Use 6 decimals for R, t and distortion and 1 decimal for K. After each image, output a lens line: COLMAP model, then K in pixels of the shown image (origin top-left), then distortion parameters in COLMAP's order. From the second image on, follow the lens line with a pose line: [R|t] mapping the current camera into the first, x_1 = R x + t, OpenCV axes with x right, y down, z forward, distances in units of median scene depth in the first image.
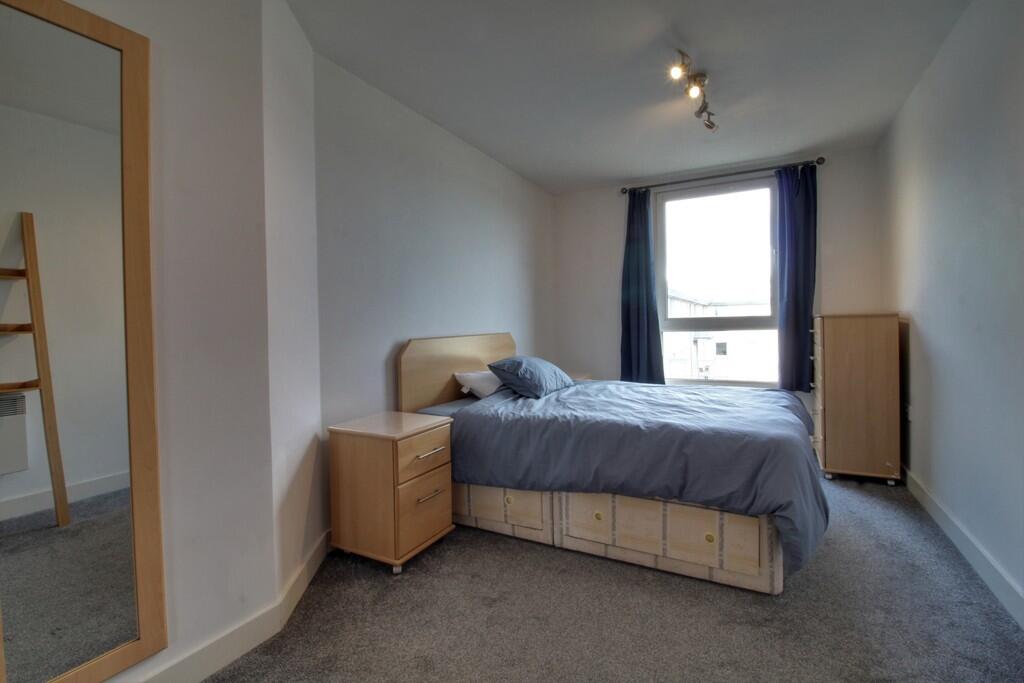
lens RADIAL K [[474.1, 0, 513.1], [0, 474.1, 332.1], [0, 0, 1]] dist [0.000925, -0.013097]
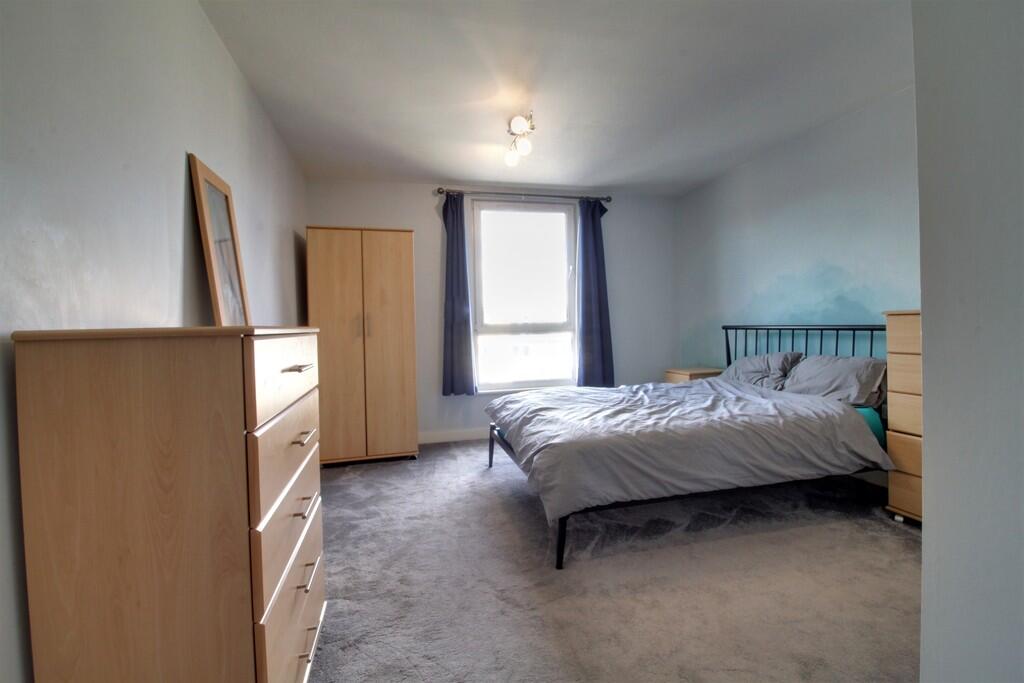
lens RADIAL K [[474.1, 0, 513.1], [0, 474.1, 332.1], [0, 0, 1]] dist [0.000925, -0.013097]
pose [[0.736645, -0.004578, 0.676264, -0.326117], [0.015886, 0.999818, -0.010536, 0.001895], [-0.676093, 0.018505, 0.736584, 0.203616]]
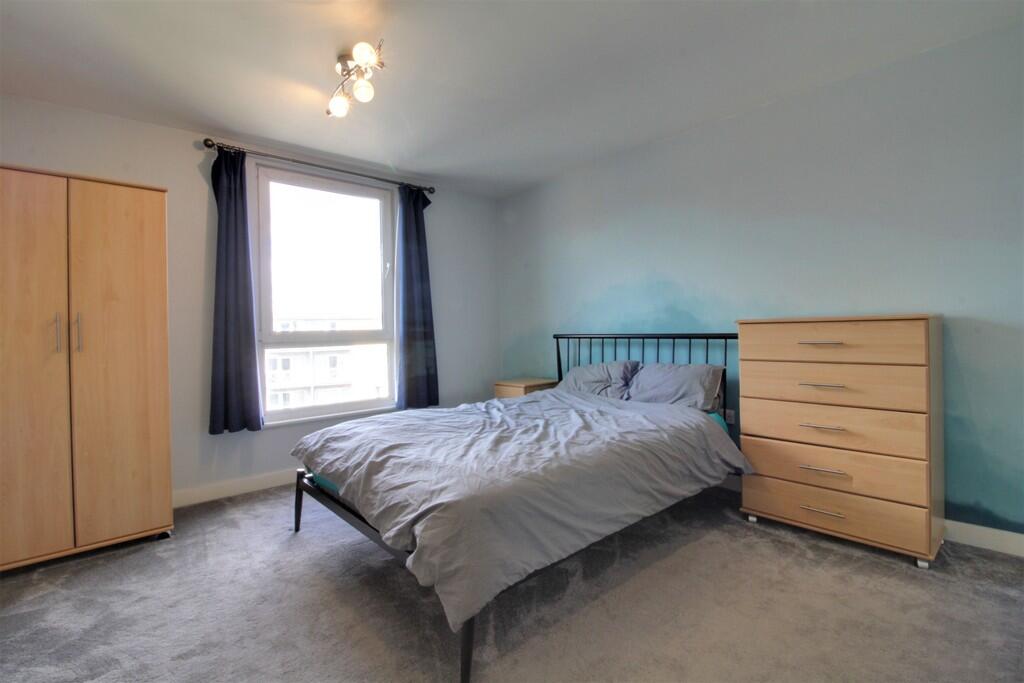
lens RADIAL K [[474.1, 0, 513.1], [0, 474.1, 332.1], [0, 0, 1]] dist [0.000925, -0.013097]
pose [[0.338616, 0.011676, 0.940852, -0.265072], [0.025506, 0.999442, -0.021583, -0.001413], [-0.940579, 0.031306, 0.338129, 0.385092]]
